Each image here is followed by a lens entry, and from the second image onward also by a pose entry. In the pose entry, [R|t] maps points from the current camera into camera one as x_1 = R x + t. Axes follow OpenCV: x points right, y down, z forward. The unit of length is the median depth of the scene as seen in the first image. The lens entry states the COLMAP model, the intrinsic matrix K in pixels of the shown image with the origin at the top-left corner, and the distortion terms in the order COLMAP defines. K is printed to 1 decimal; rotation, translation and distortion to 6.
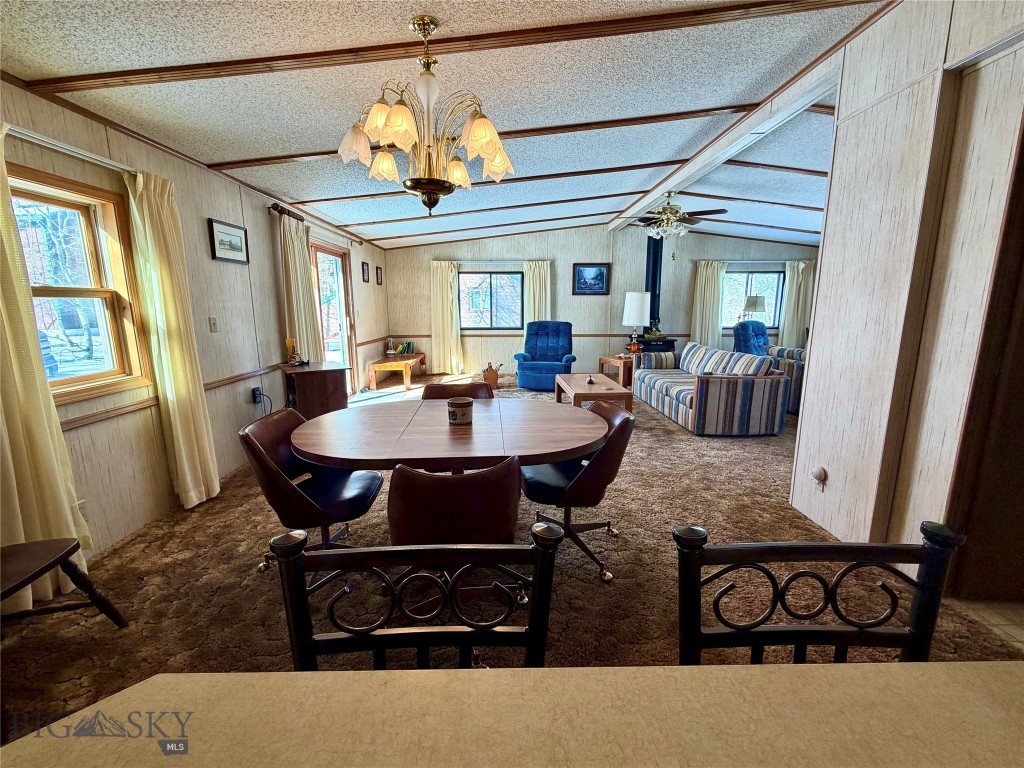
lens RADIAL K [[440.4, 0, 512.2], [0, 440.4, 386.1], [0, 0, 1]] dist [0.002558, 0.000360]
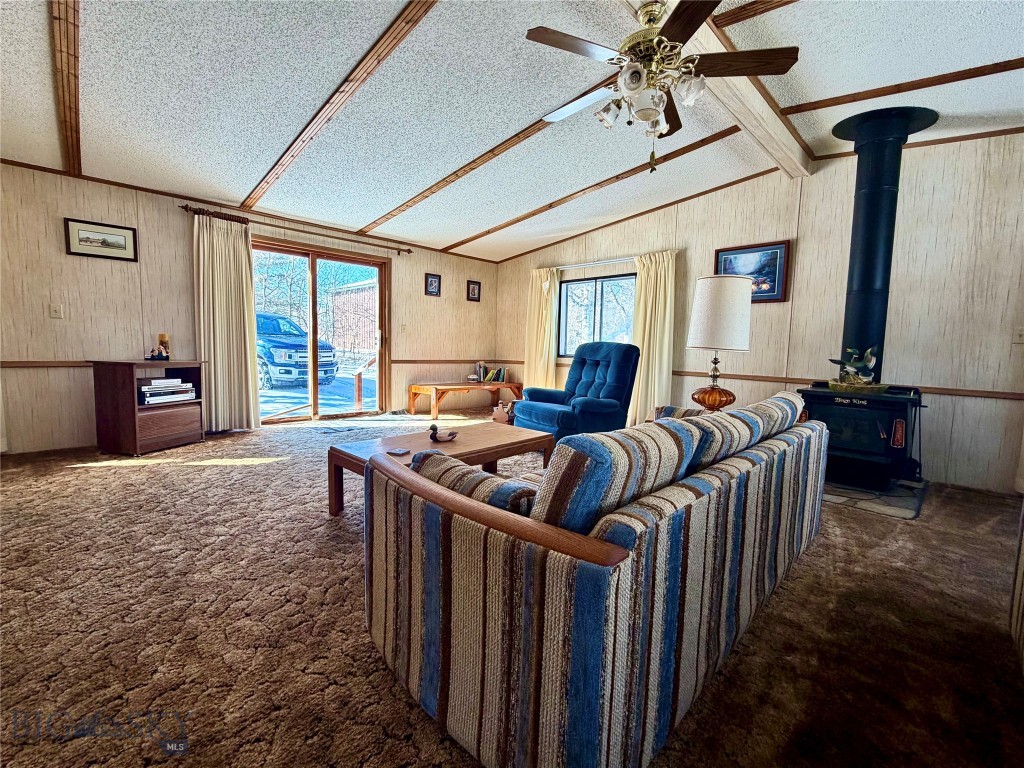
lens RADIAL K [[440.4, 0, 512.6], [0, 440.4, 382.5], [0, 0, 1]] dist [0.002558, 0.000360]
pose [[0.686459, 0.083000, -0.722416, 0.386685], [-0.161718, 0.986010, -0.040383, -0.042466], [0.708958, 0.144549, 0.690279, 0.442754]]
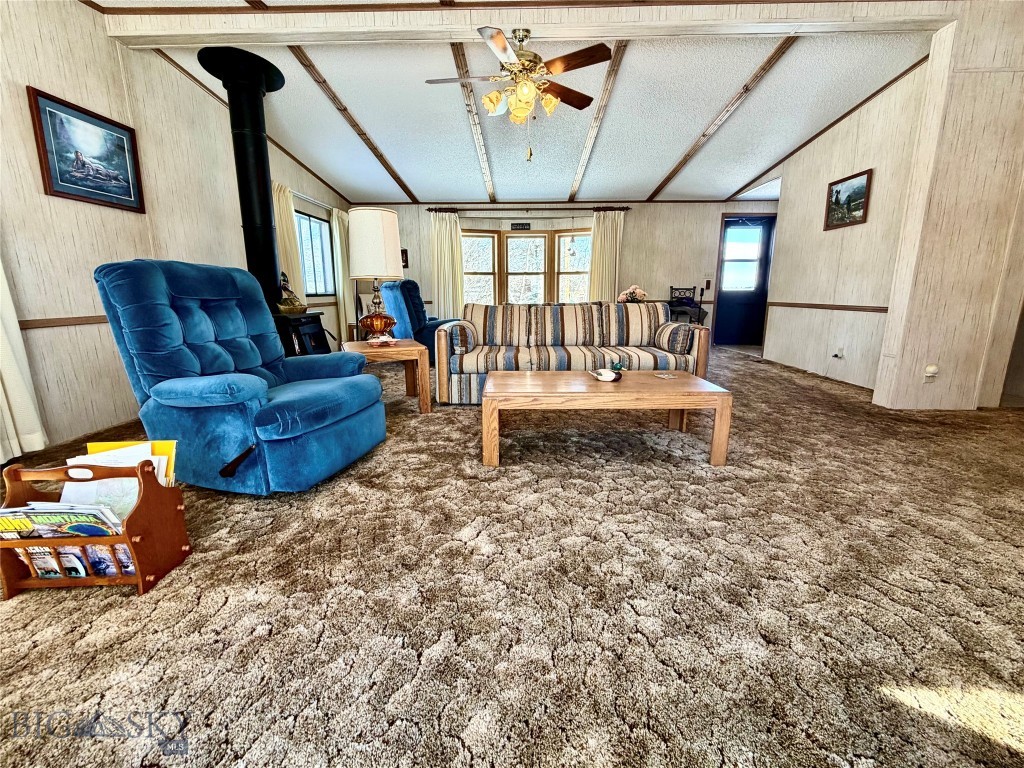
lens RADIAL K [[440.4, 0, 510.4], [0, 440.4, 381.9], [0, 0, 1]] dist [0.002558, 0.000360]
pose [[0.040645, -0.202540, 0.978430, -0.192808], [0.186943, 0.963489, 0.191681, -0.076447], [-0.981530, 0.175120, 0.077025, 0.685686]]
